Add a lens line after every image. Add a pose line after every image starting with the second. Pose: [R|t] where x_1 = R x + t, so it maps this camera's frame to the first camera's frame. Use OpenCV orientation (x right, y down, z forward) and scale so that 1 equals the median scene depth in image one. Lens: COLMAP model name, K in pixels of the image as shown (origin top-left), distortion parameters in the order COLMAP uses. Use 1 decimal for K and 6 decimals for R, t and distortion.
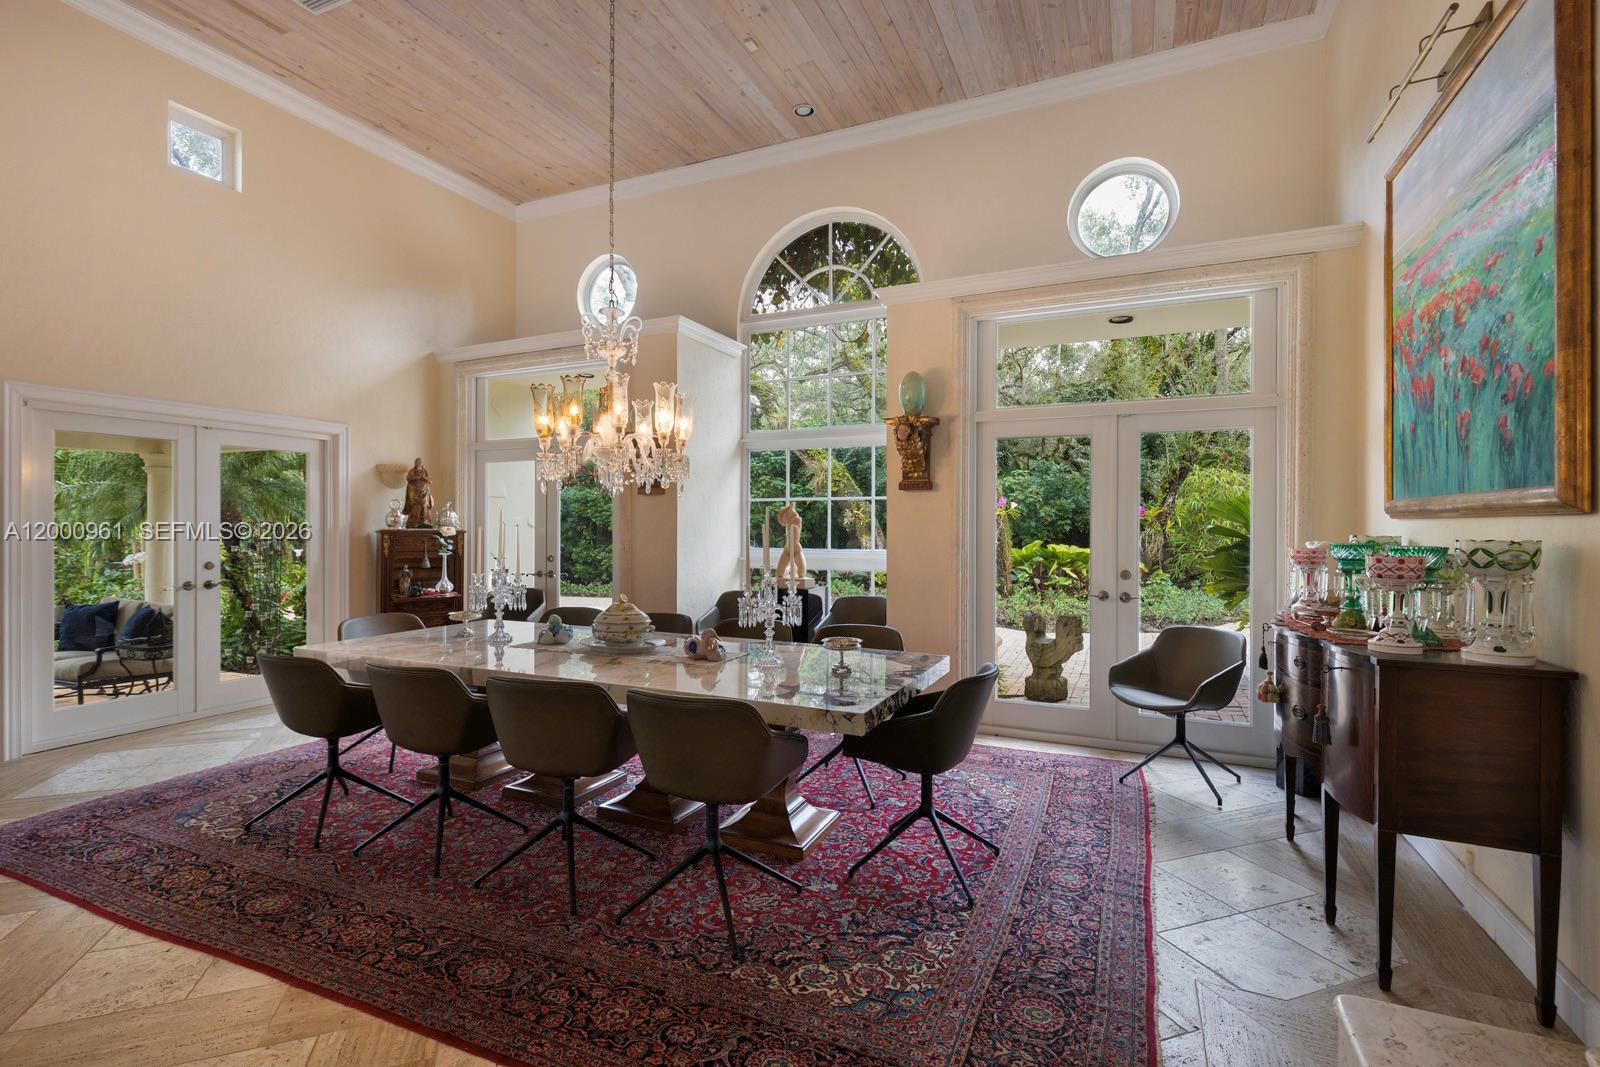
lens RADIAL K [[735.9, 0, 796.5], [0, 735.9, 529.8], [0, 0, 1]] dist [0.004804, 0.000470]
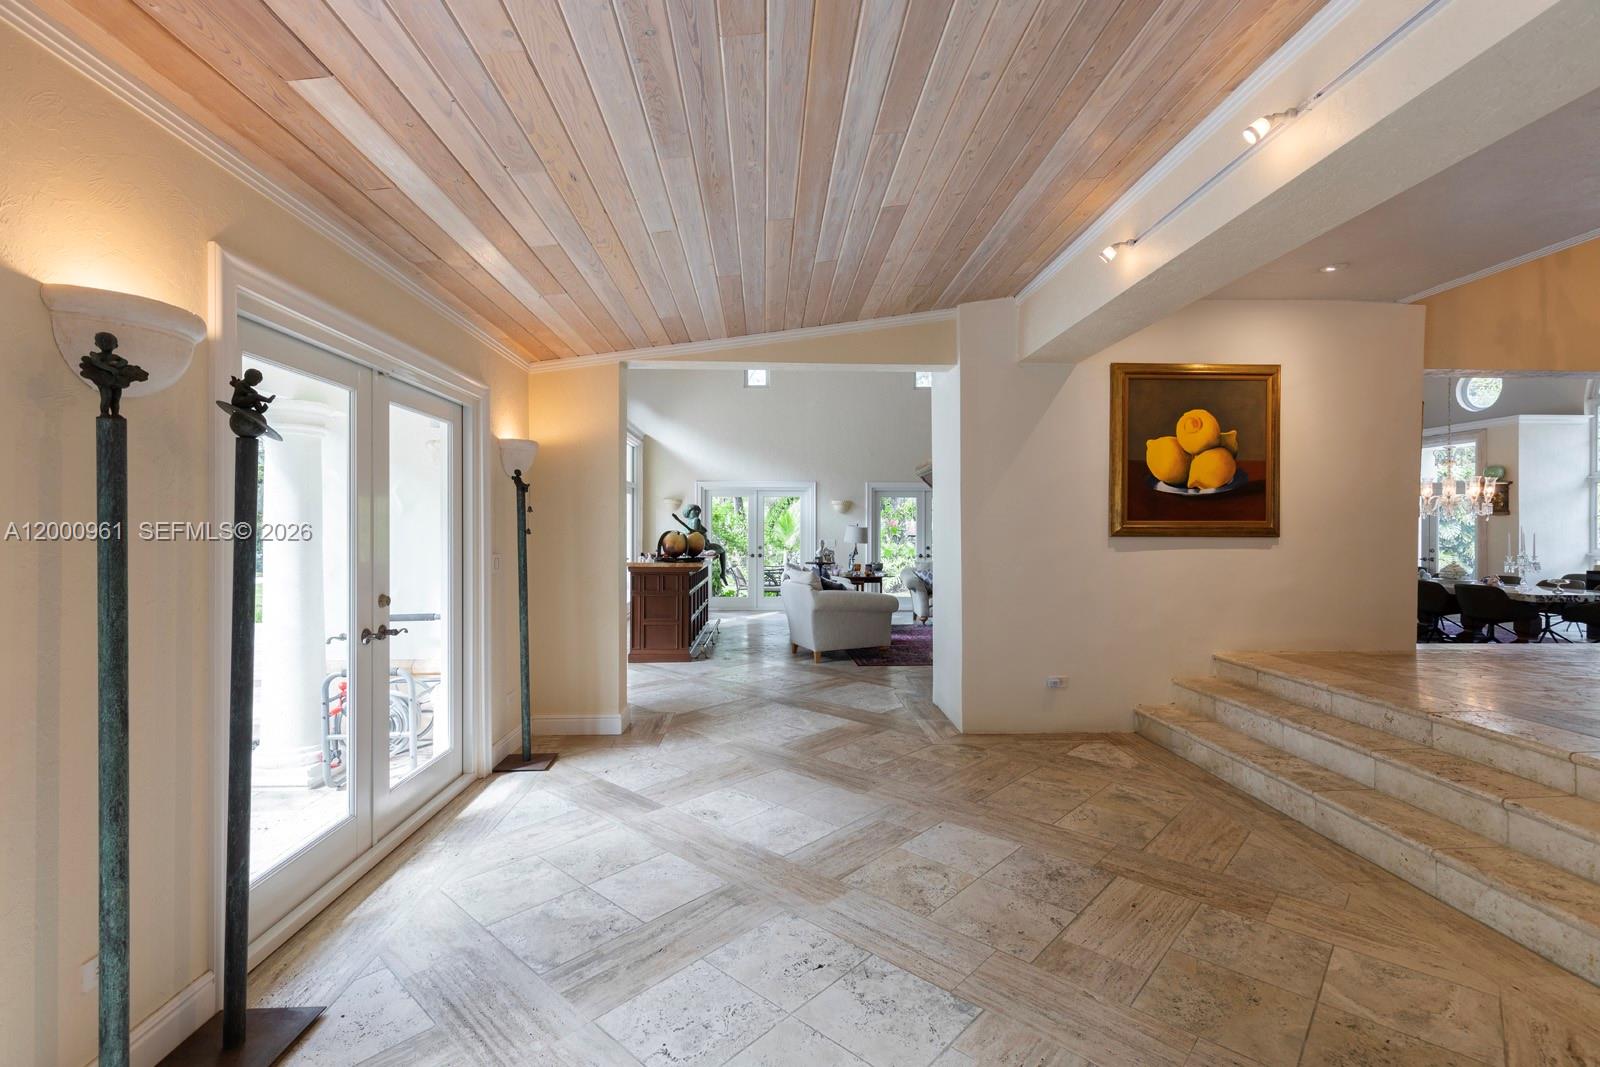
lens RADIAL K [[735.9, 0, 796.5], [0, 735.9, 529.8], [0, 0, 1]] dist [0.004804, 0.000470]
pose [[0.456320, -0.002653, -0.889812, 0.711421], [-0.002339, 0.999989, -0.004181, 0.004484], [0.889813, 0.003989, 0.456309, -1.558116]]
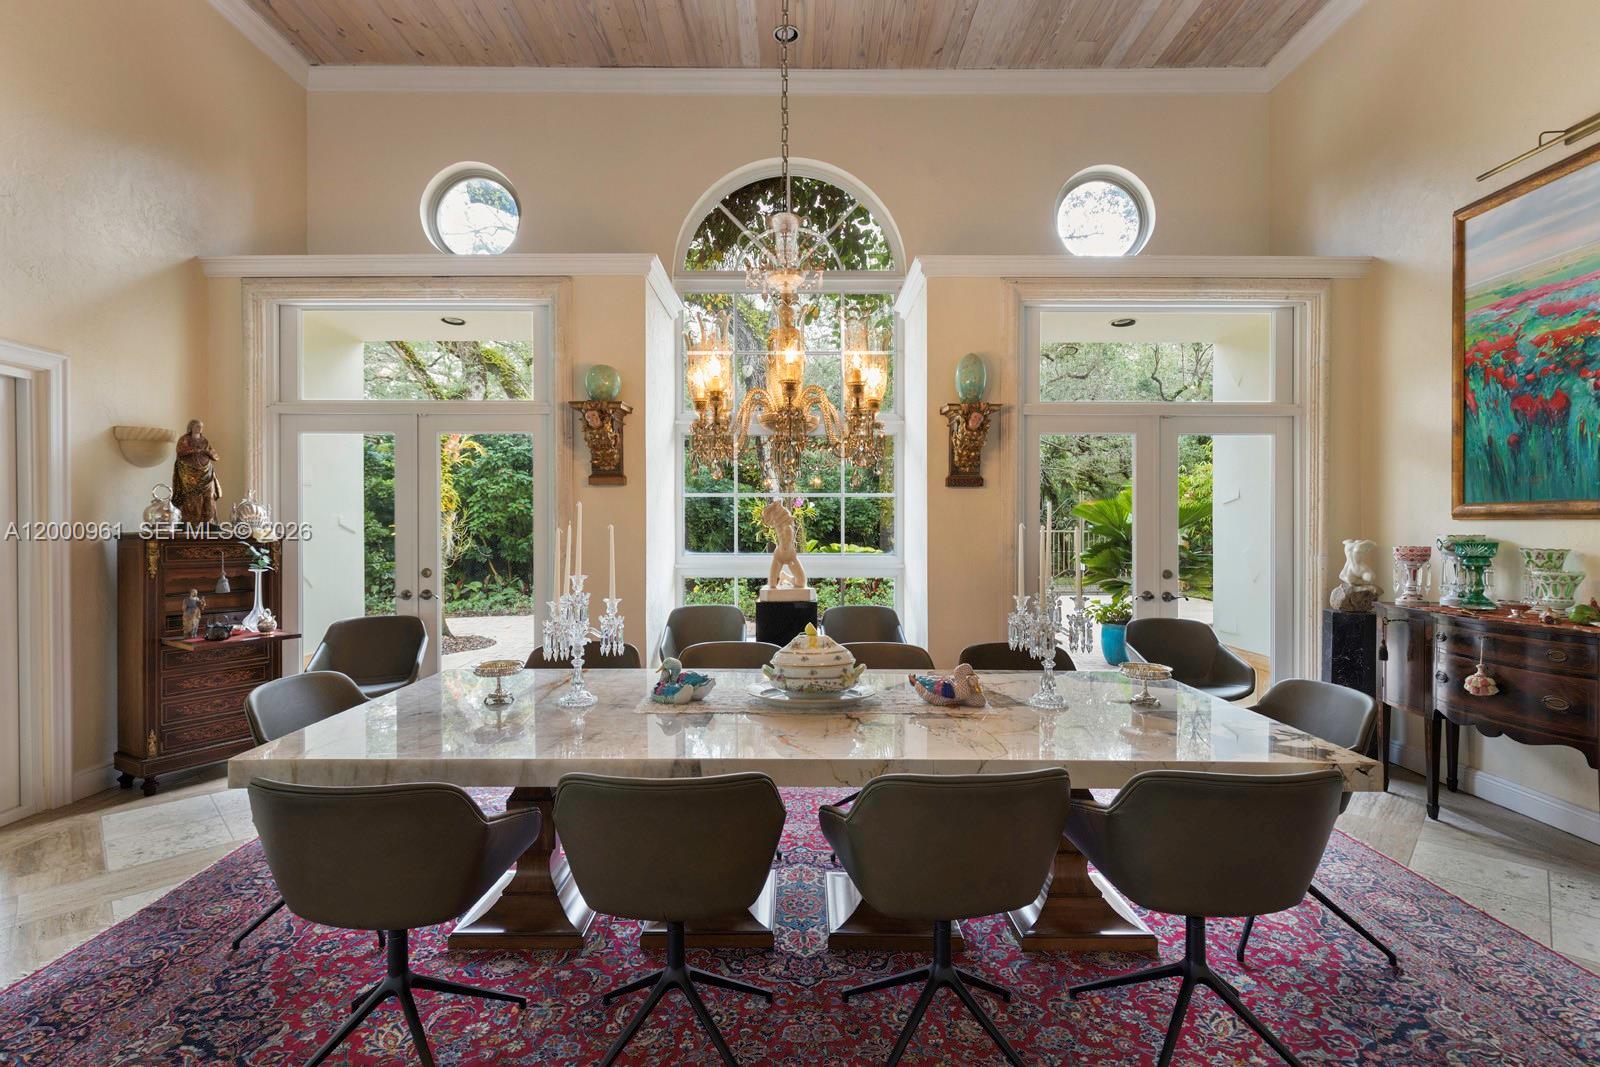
lens RADIAL K [[740.5, 0, 800.0], [0, 740.5, 533.5], [0, 0, 1]] dist [0.004563, 0.000540]
pose [[0.908109, -0.005357, 0.418700, -0.380071], [0.003135, 0.999977, 0.005994, -0.002348], [-0.418722, -0.004130, 0.908105, 0.249243]]
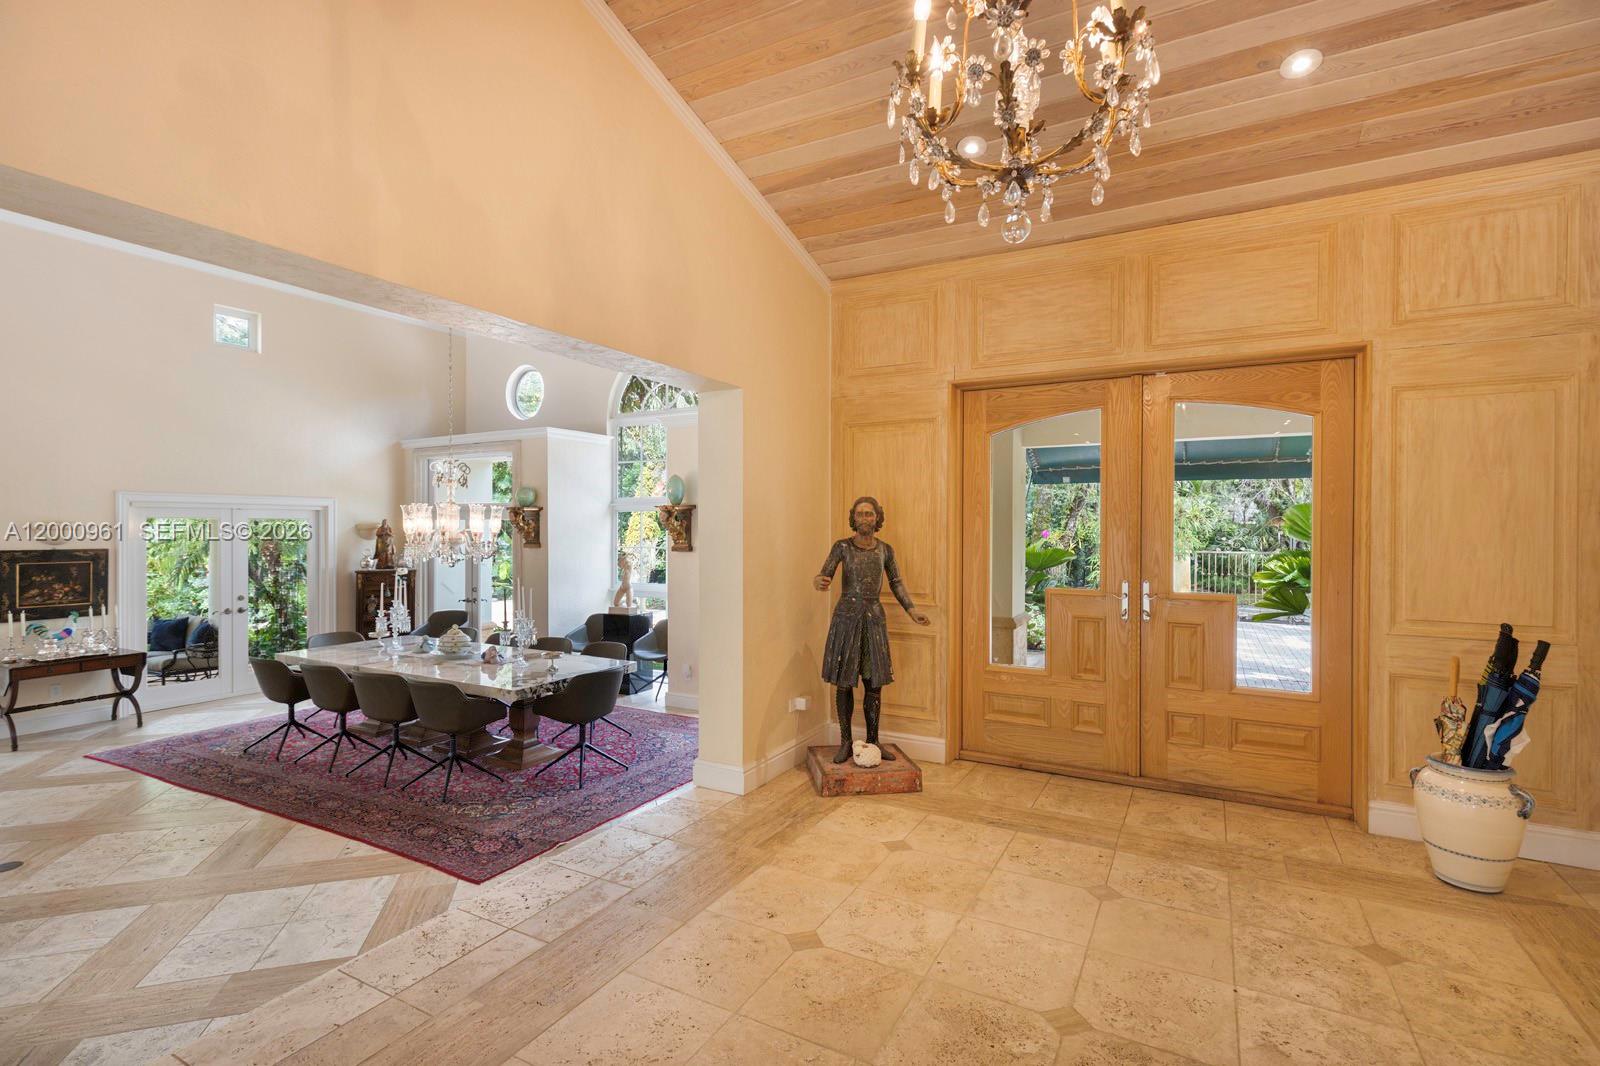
lens RADIAL K [[740.5, 0, 800.0], [0, 740.5, 533.0], [0, 0, 1]] dist [0.004563, 0.000540]
pose [[0.997756, -0.000746, -0.066949, 0.480135], [0.001071, 0.999988, 0.004819, -0.094227], [0.066945, -0.004879, 0.997745, -0.475487]]
